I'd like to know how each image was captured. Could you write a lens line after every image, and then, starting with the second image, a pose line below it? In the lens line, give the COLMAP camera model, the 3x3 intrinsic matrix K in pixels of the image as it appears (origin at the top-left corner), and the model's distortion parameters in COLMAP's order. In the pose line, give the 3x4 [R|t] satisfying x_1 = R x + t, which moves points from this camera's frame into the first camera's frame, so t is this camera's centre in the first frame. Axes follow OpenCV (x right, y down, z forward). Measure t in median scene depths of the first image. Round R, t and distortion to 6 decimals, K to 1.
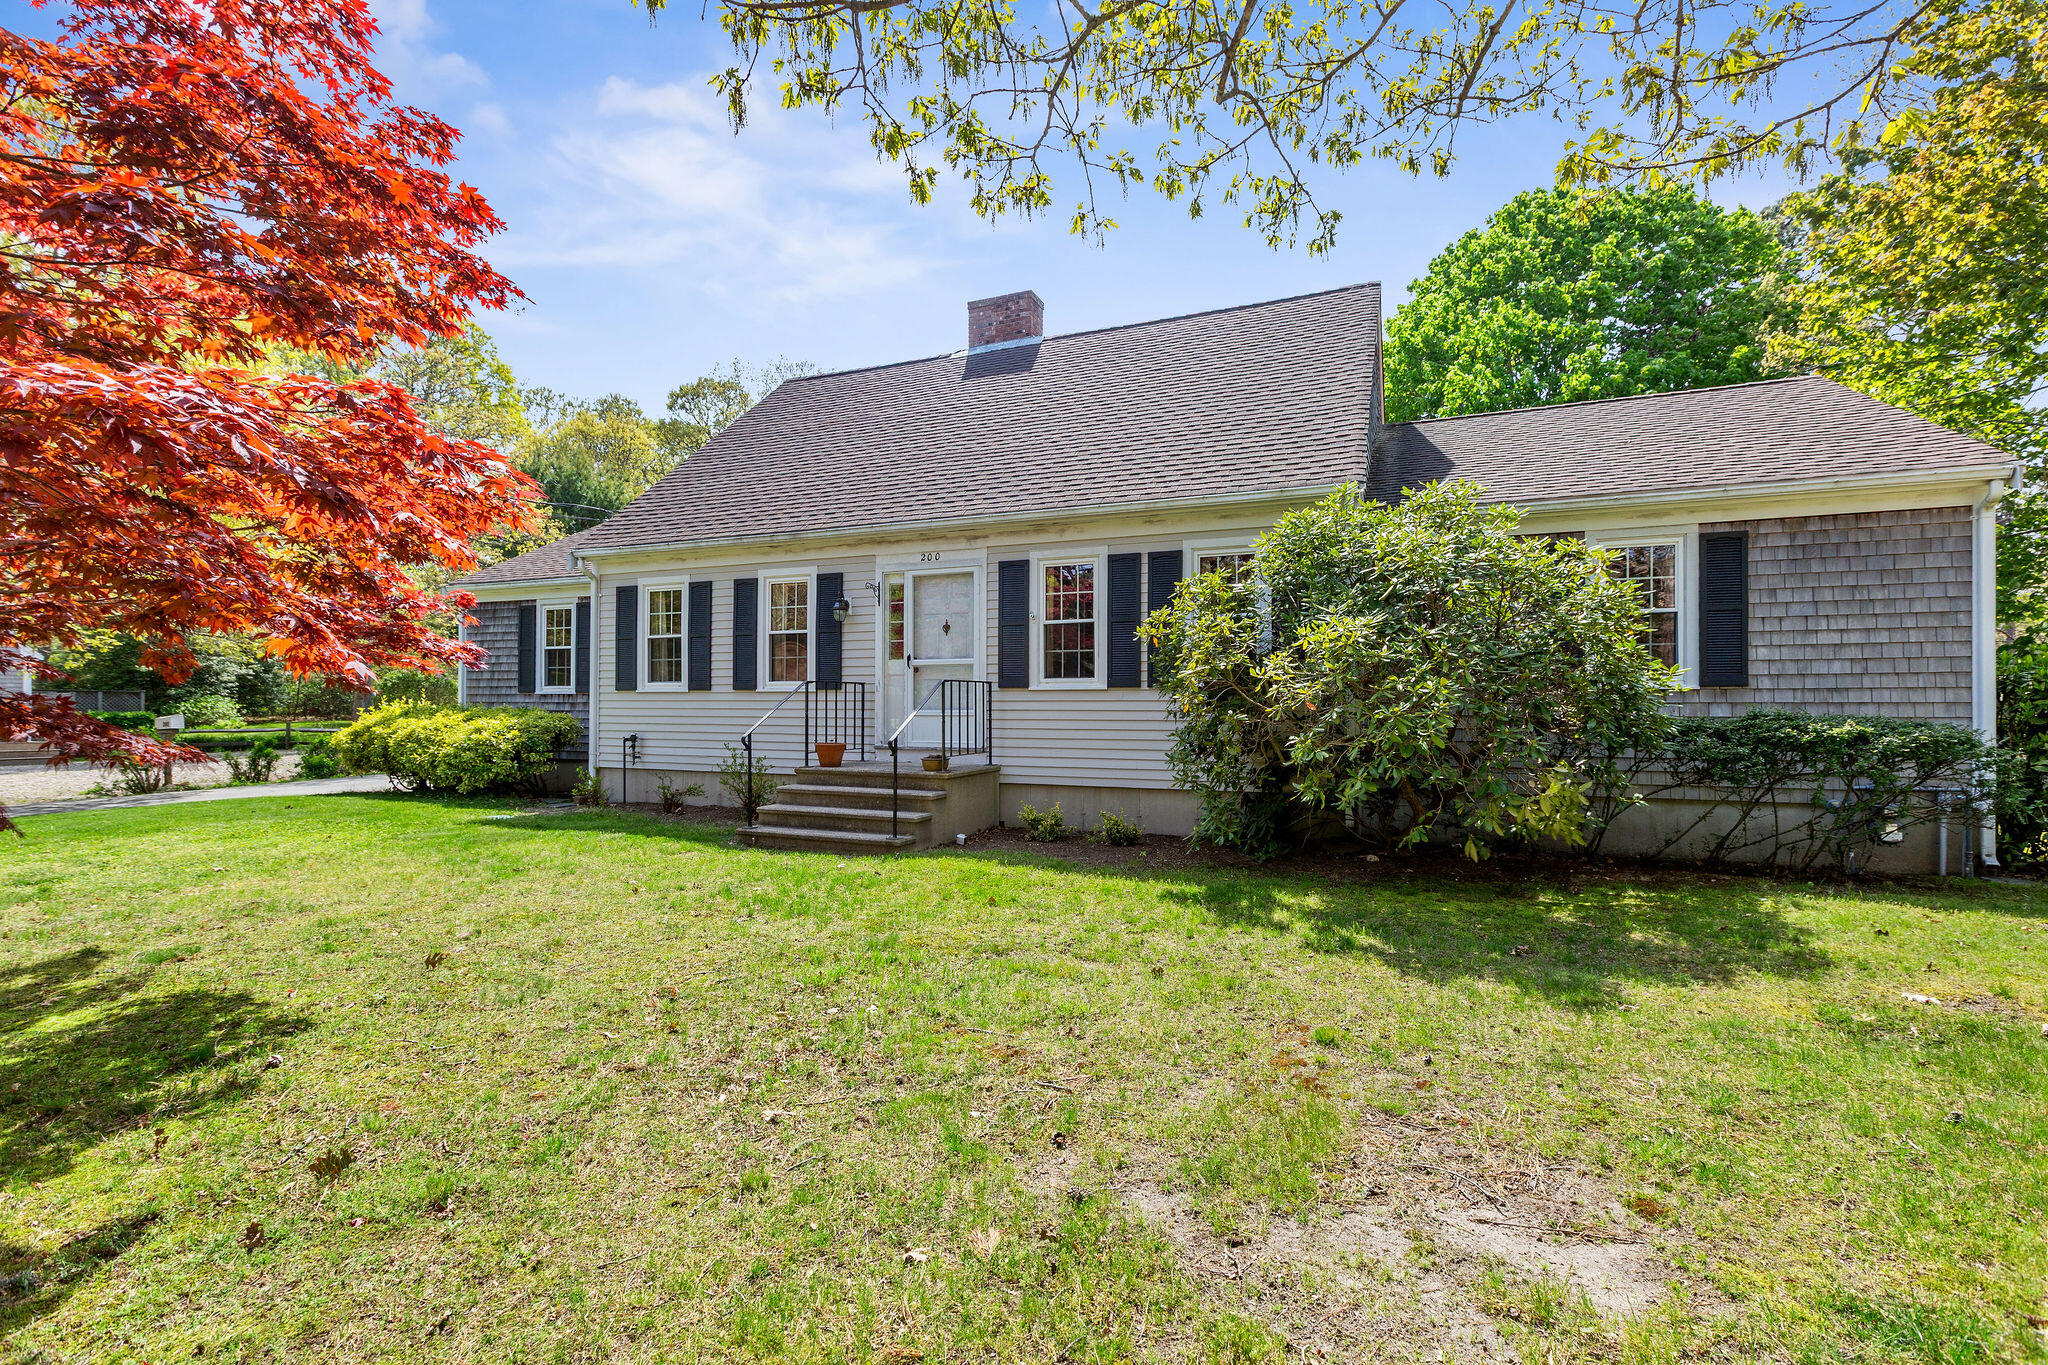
lens RADIAL K [[919.0, 0, 1009.9], [0, 919.0, 682.5], [0, 0, 1]] dist [0.001378, 0.000476]
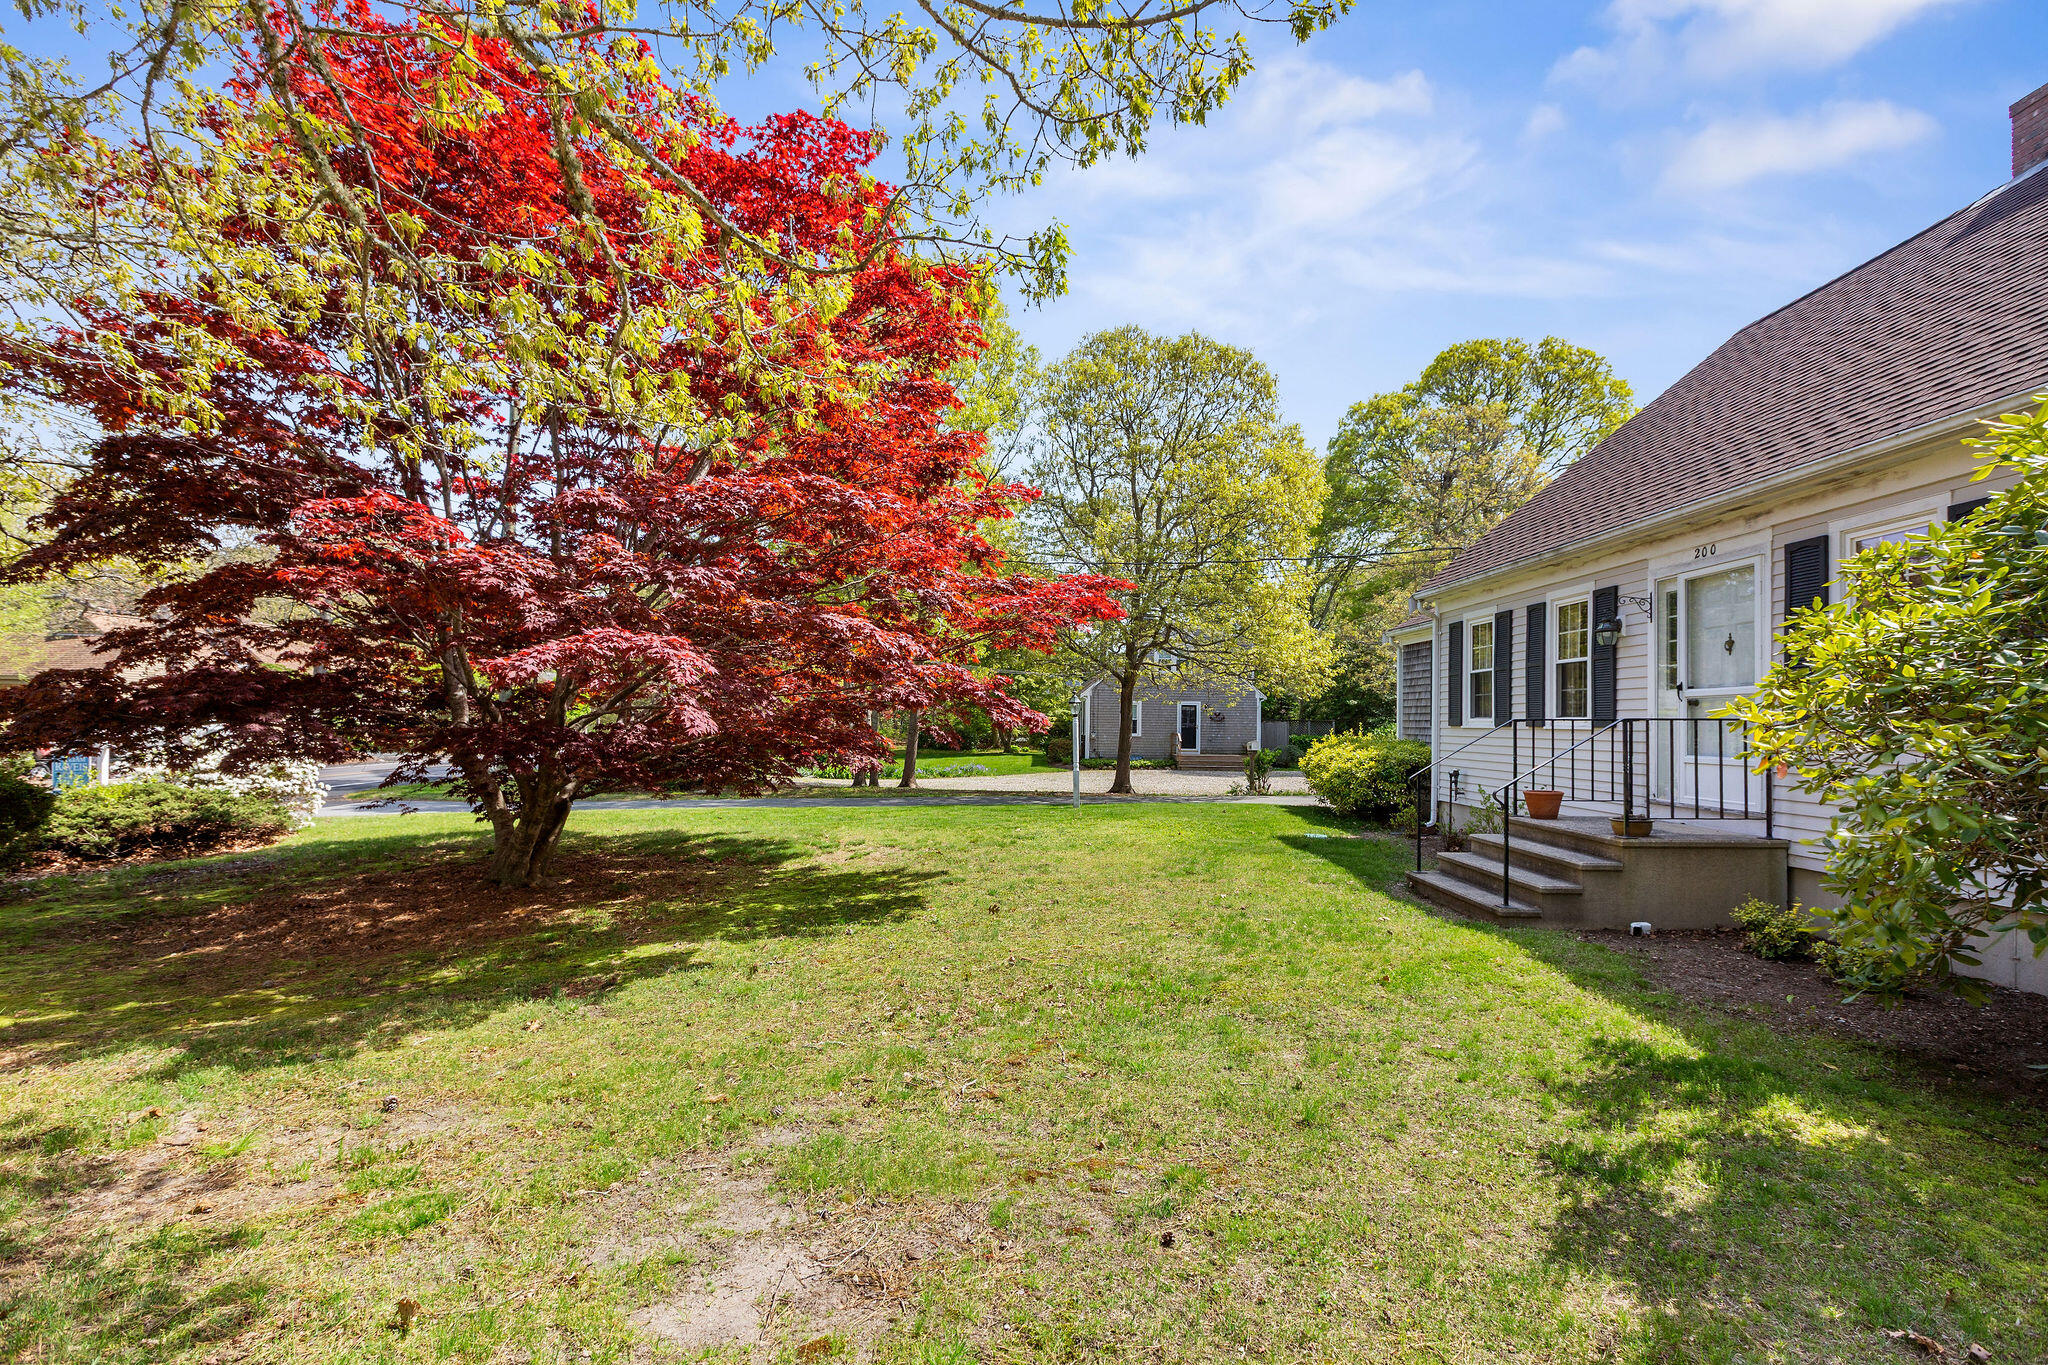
lens RADIAL K [[911.0, 0, 1025.7], [0, 911.0, 716.0], [0, 0, 1]] dist [0.000289, 0.000116]
pose [[0.398590, -0.006446, -0.917107, 0.366585], [0.015433, 0.999881, -0.000321, -0.011208], [0.916999, -0.014026, 0.398642, 0.193943]]
